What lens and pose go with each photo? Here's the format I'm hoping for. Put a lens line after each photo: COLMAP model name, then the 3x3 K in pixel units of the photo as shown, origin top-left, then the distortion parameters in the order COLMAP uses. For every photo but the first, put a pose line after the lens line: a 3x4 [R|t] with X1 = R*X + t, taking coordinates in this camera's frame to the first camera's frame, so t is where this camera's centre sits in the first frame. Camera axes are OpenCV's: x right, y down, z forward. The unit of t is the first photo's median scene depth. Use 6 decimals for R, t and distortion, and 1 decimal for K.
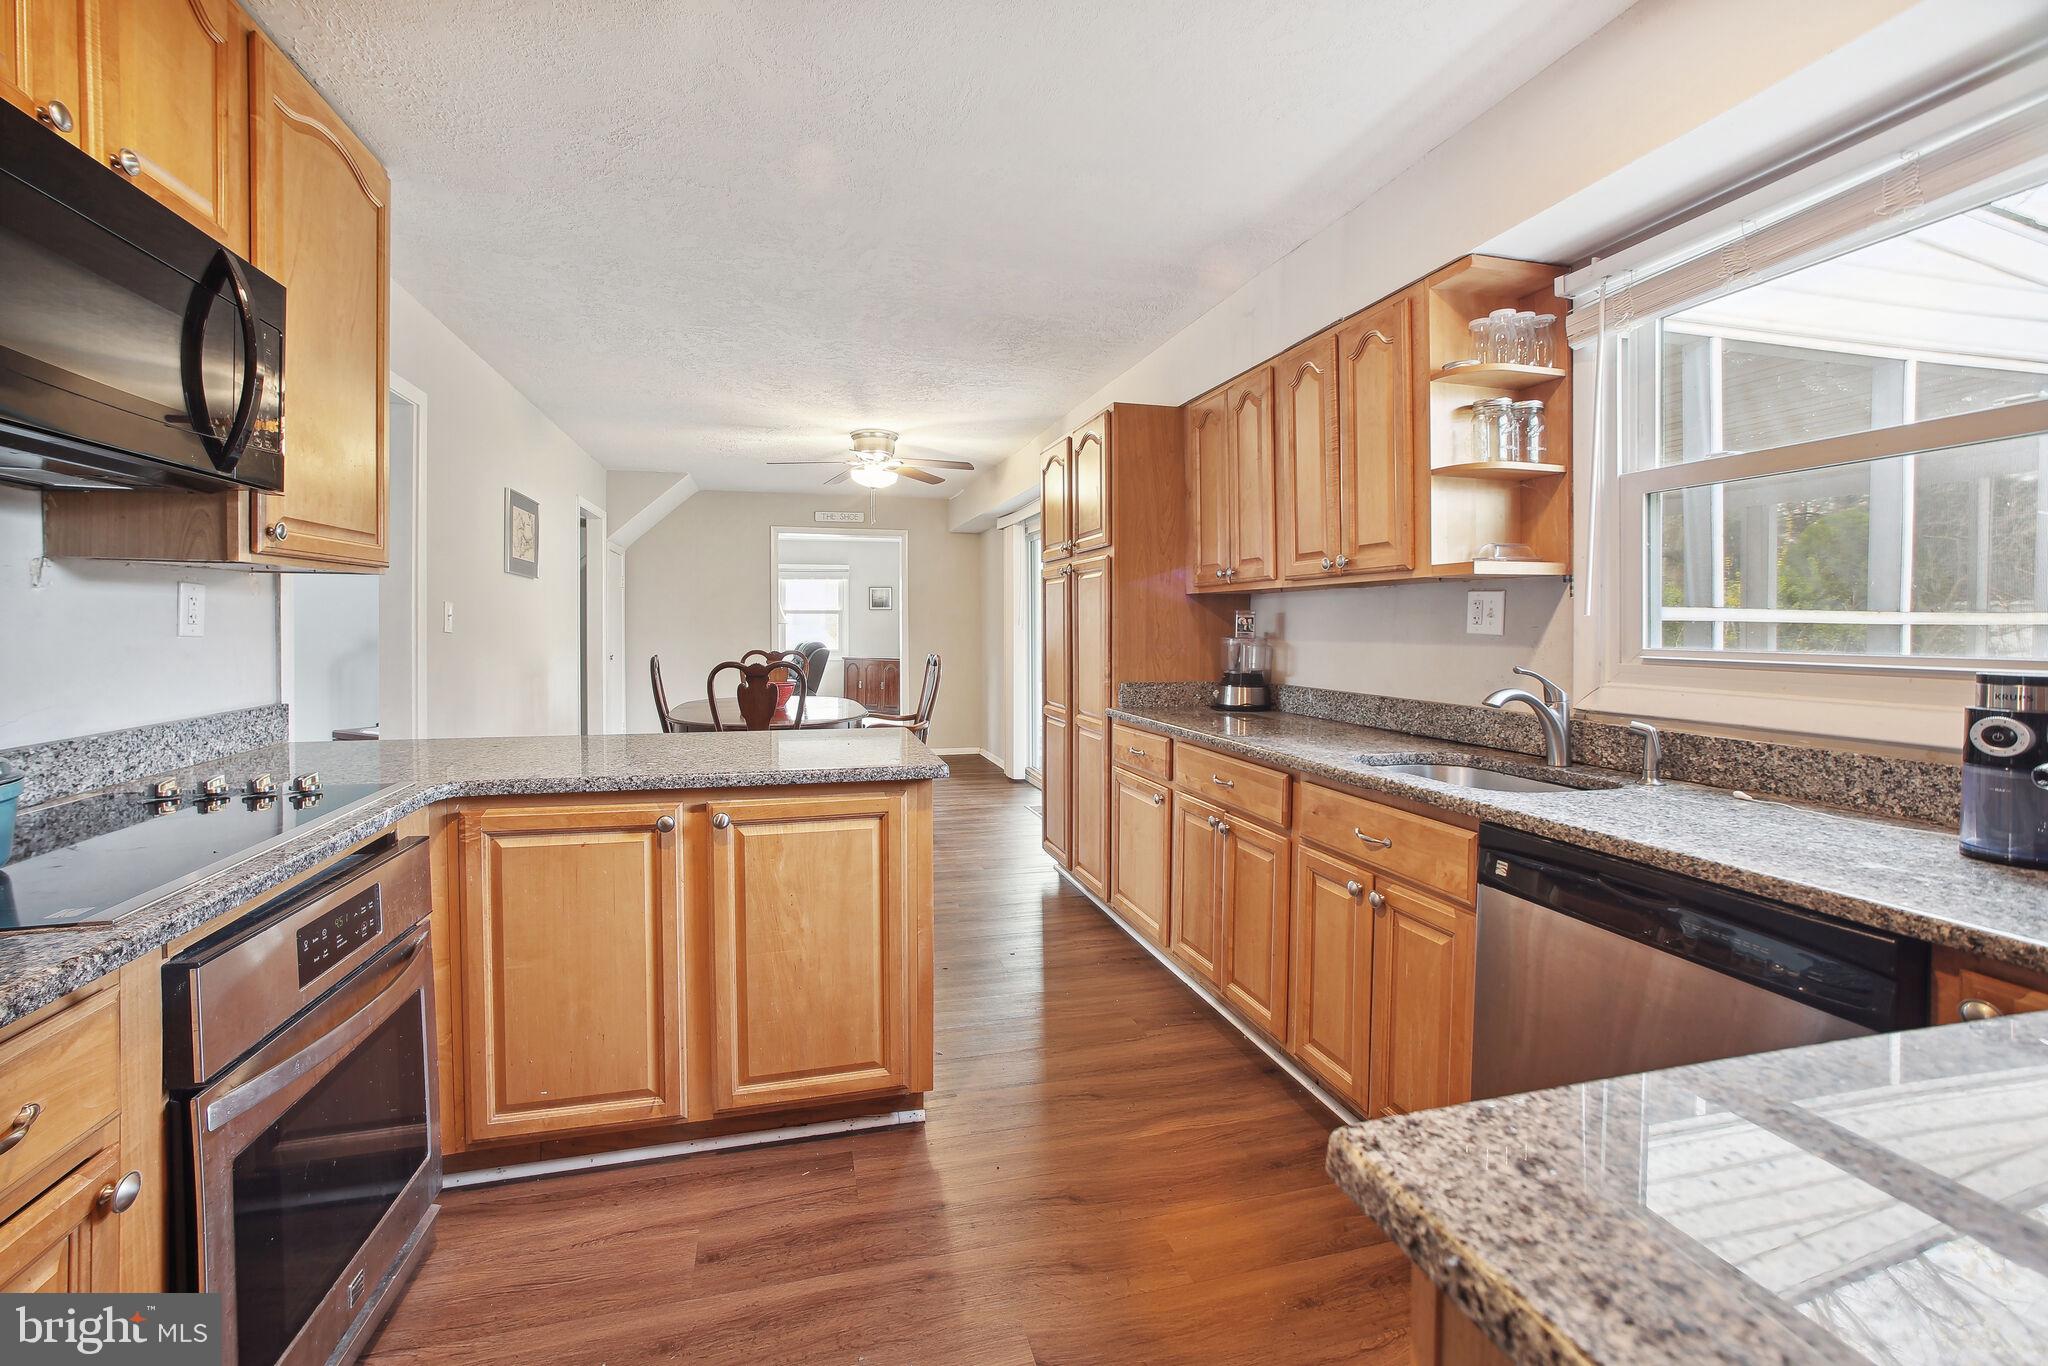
lens RADIAL K [[852.7, 0, 961.9], [0, 852.7, 621.8], [0, 0, 1]] dist [-0.037954, 0.014874]
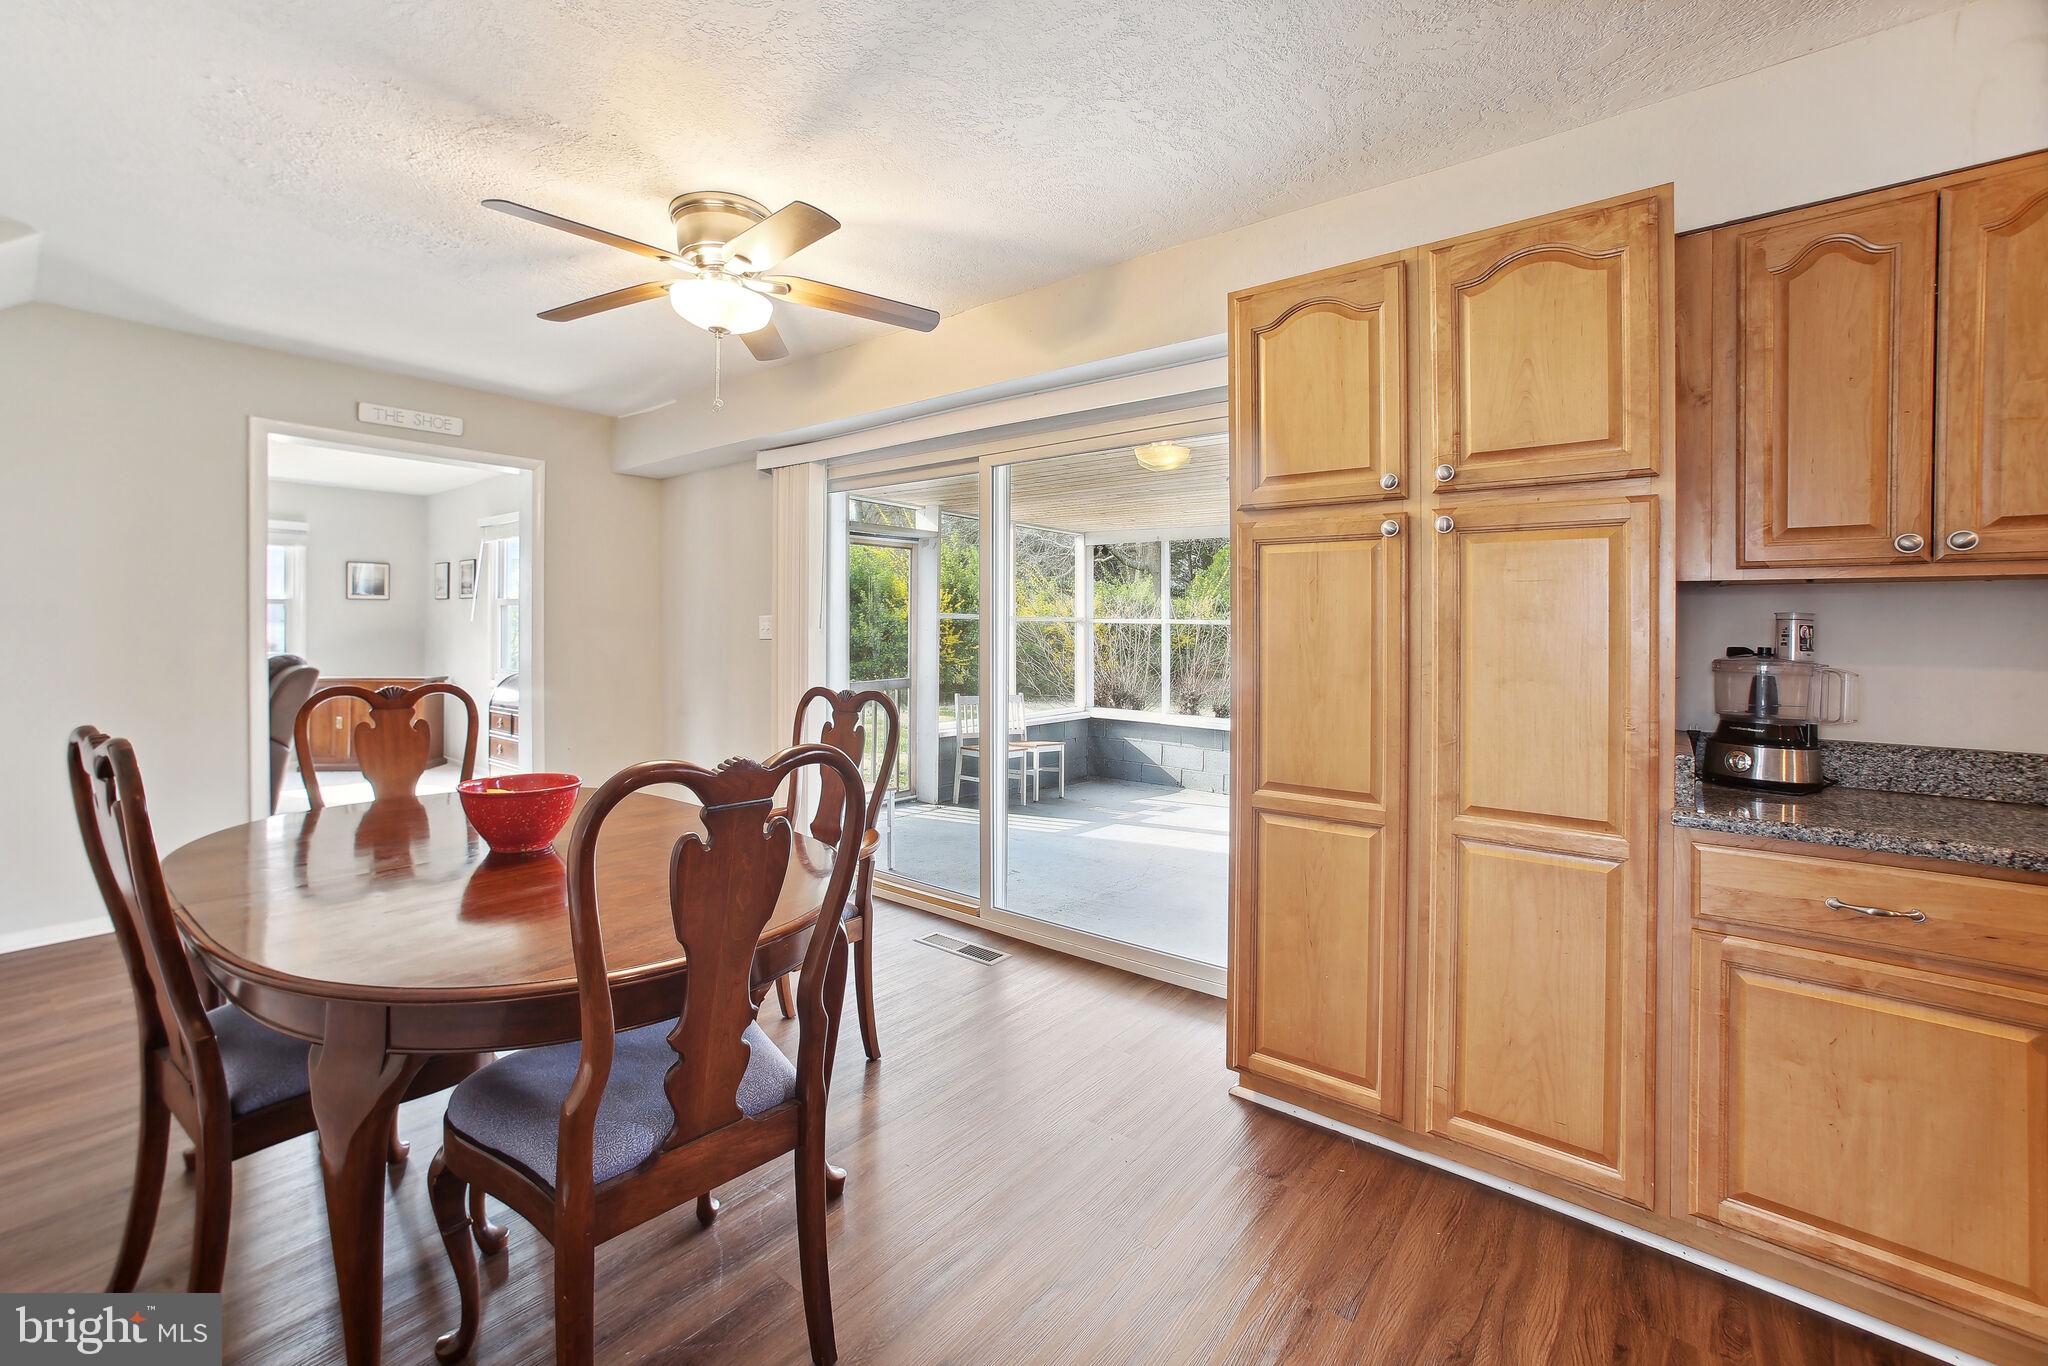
lens RADIAL K [[852.7, 0, 961.9], [0, 852.7, 621.8], [0, 0, 1]] dist [-0.037954, 0.014874]
pose [[0.792629, 0.013461, 0.609555, -0.470944], [-0.012416, 0.999905, -0.005936, 0.002906], [-0.609577, -0.002863, 0.792722, 0.947260]]
